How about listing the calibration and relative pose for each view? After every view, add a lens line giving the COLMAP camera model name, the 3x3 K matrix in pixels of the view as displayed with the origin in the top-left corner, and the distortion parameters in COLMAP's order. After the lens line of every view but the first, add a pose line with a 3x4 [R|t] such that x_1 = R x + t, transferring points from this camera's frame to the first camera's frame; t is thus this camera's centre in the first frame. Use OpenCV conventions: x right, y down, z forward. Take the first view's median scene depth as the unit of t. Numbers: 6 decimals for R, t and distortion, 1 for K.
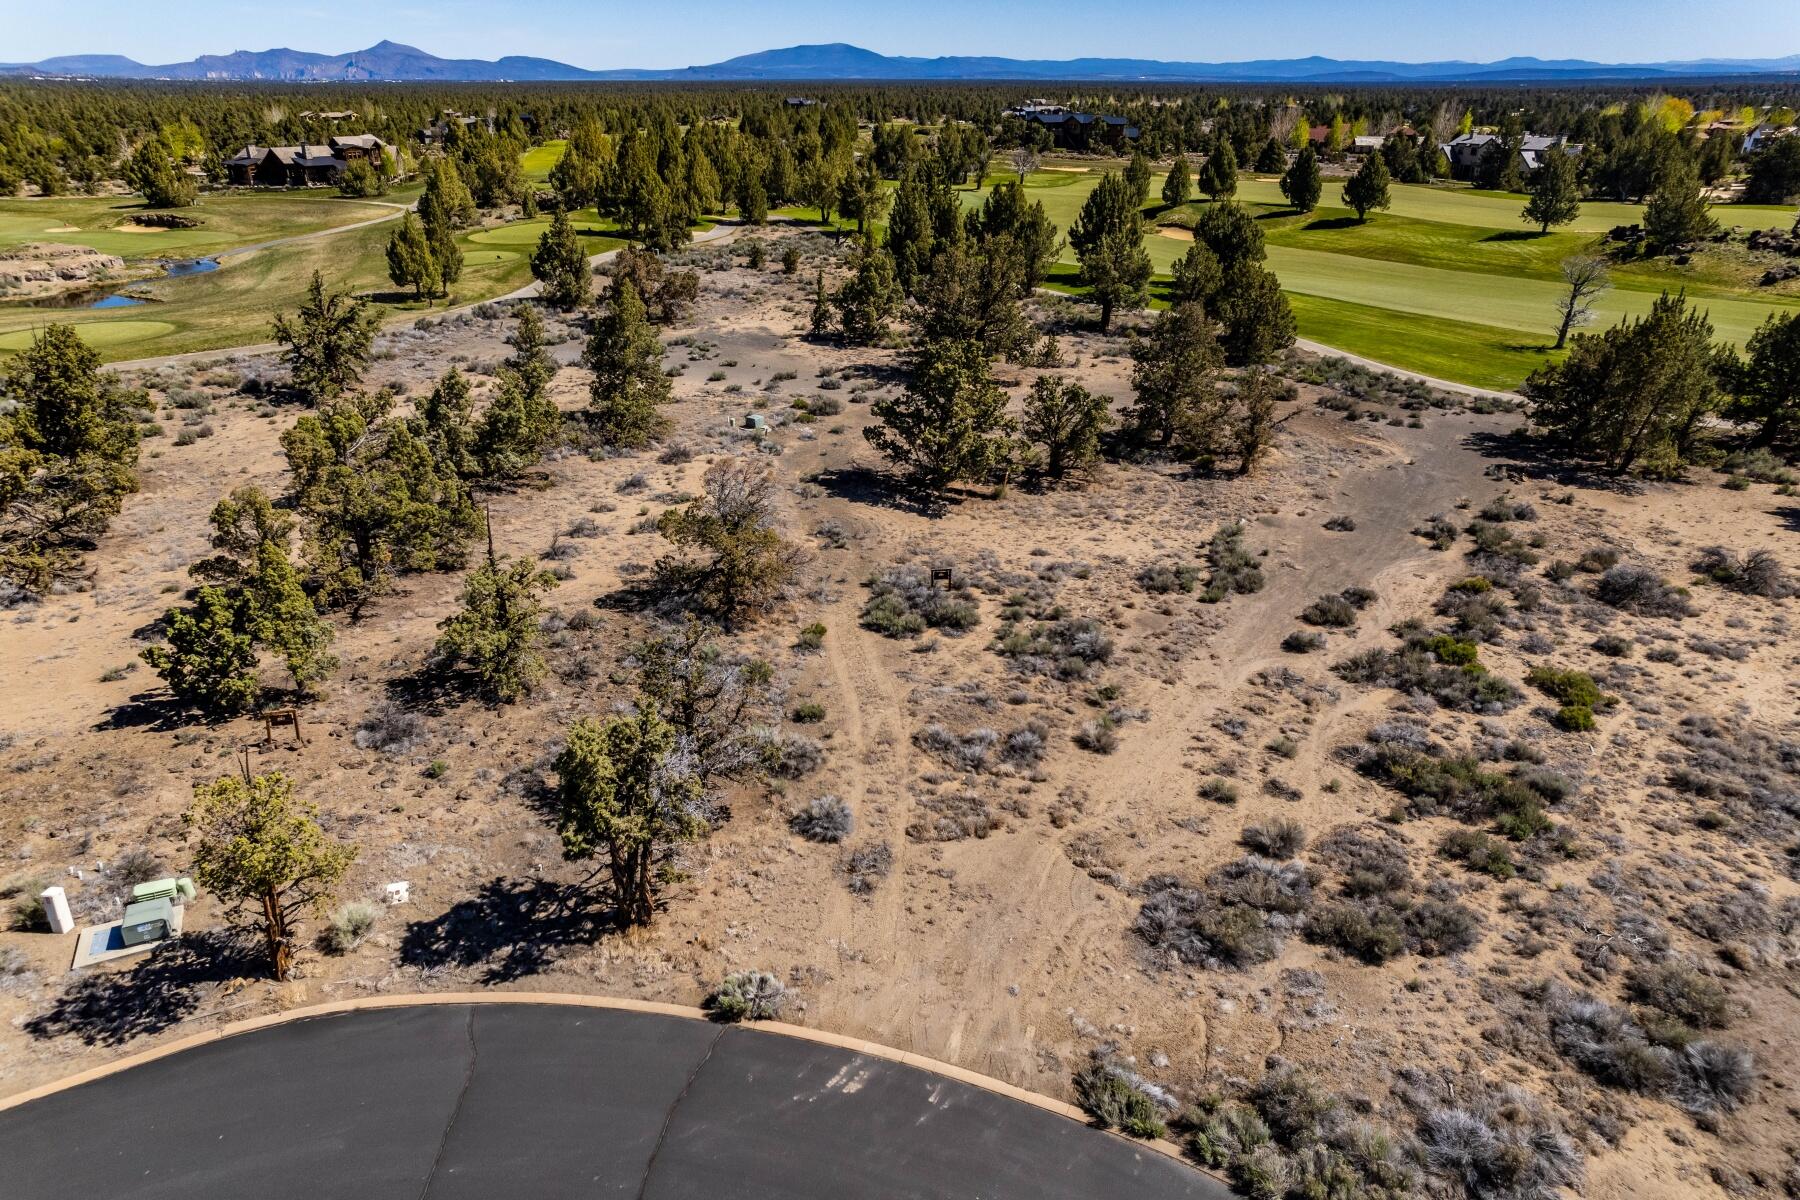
lens RADIAL K [[1135.7, 0, 900.0], [0, 1135.7, 600.0], [0, 0, 1]] dist [-0.061203, 0.082533]
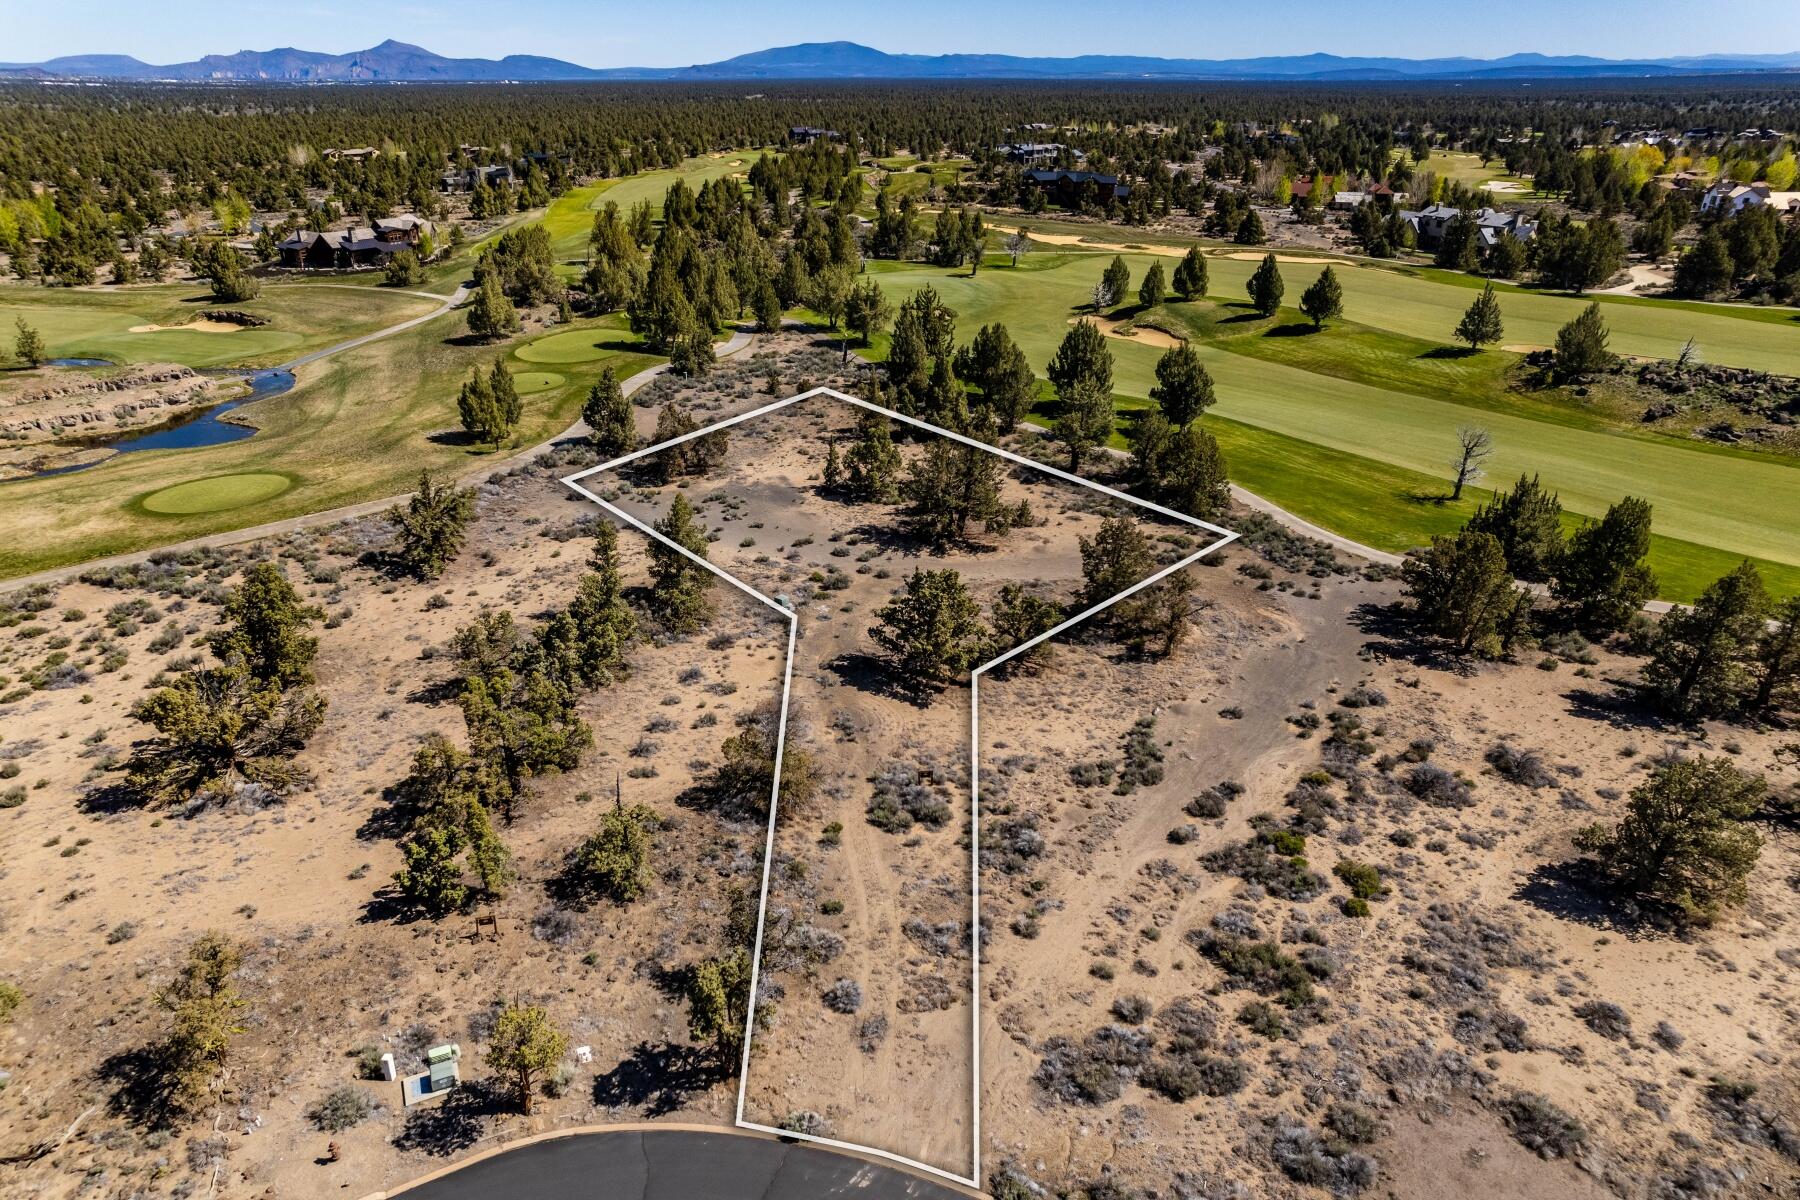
lens RADIAL K [[1123.8, 0, 900.0], [0, 1123.8, 600.0], [0, 0, 1]] dist [-0.052577, 0.064634]
pose [[0.999997, 0.000384, -0.002520, 0.009544], [-0.000401, 0.999977, -0.006729, -0.241433], [0.002517, 0.006730, 0.999974, -0.386008]]
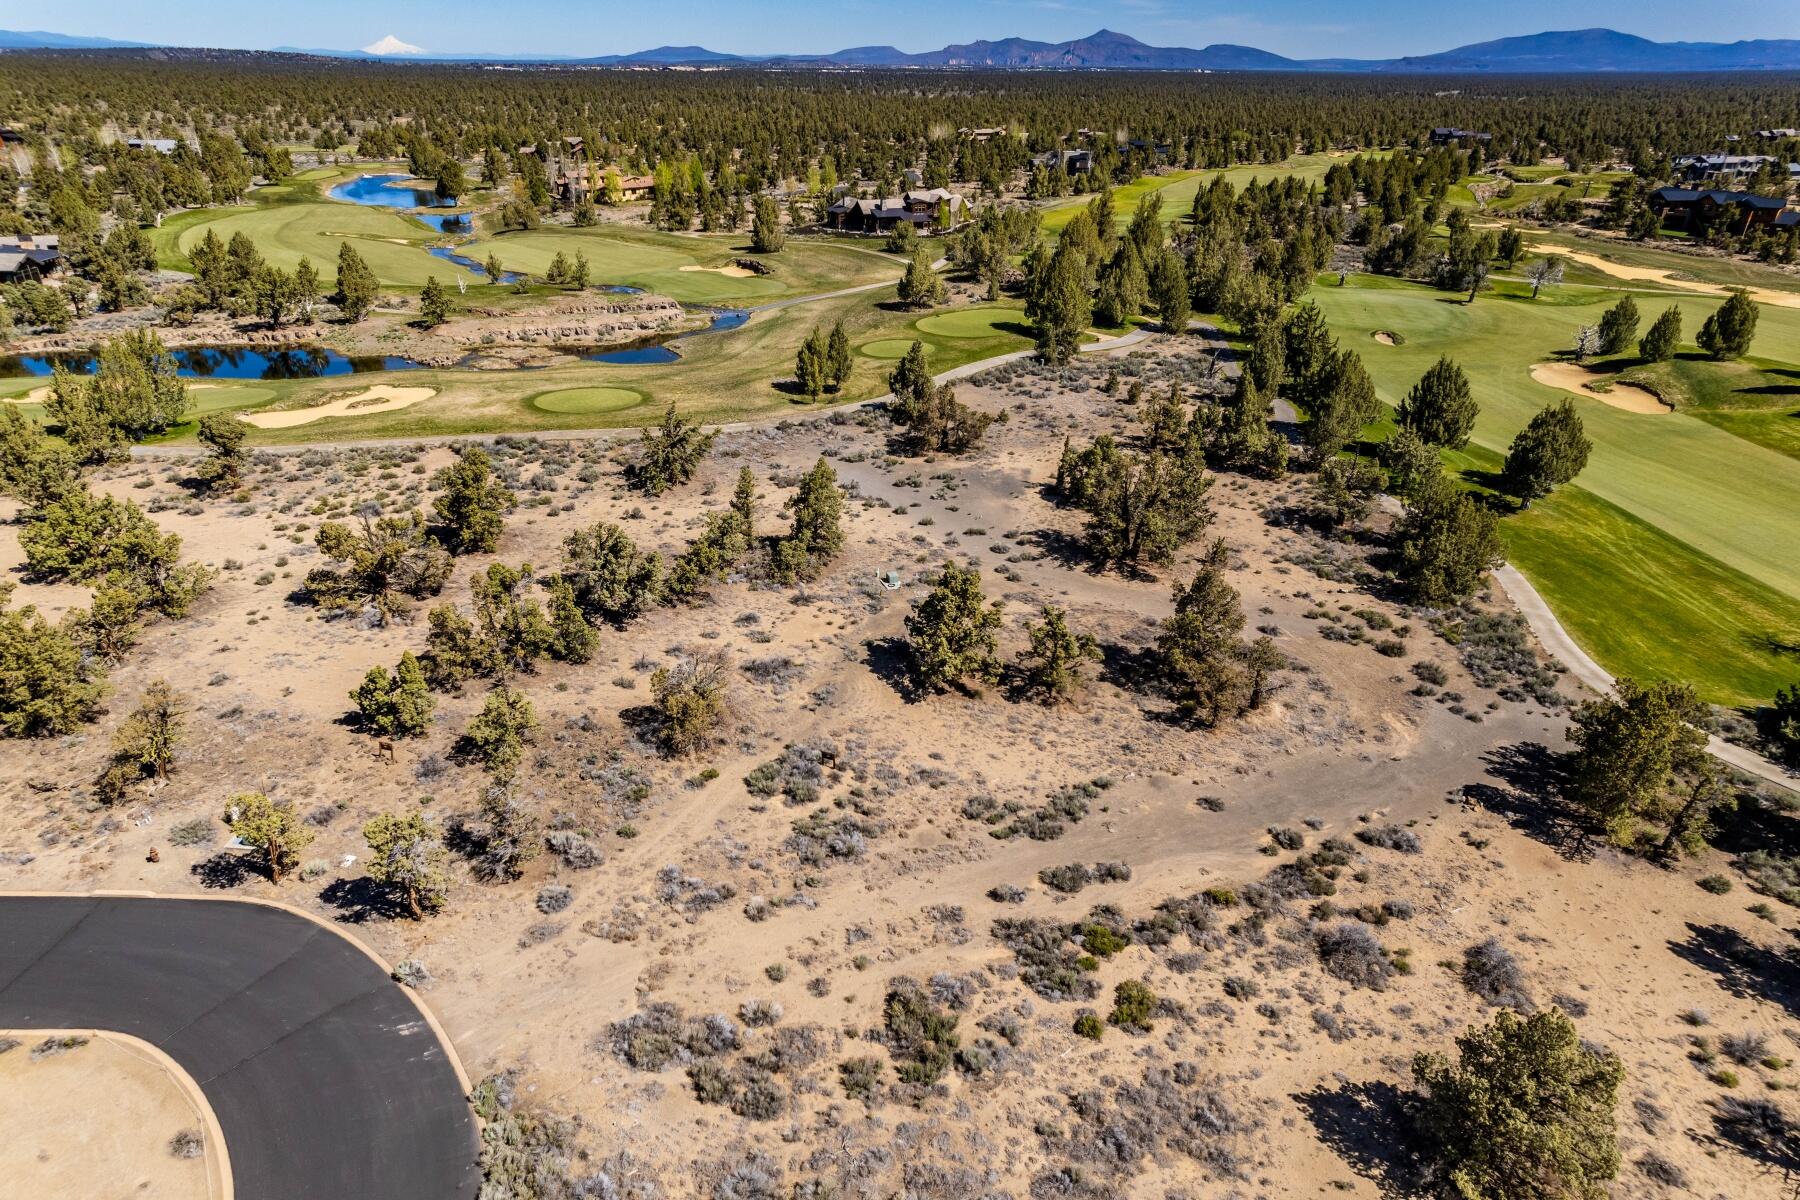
lens RADIAL K [[1123.8, 0, 900.0], [0, 1123.8, 600.0], [0, 0, 1]] dist [-0.052577, 0.064634]
pose [[0.861892, 0.228728, -0.452576, 0.748542], [-0.228655, 0.971910, 0.055741, -0.331400], [0.452613, 0.055441, 0.889982, -0.221477]]
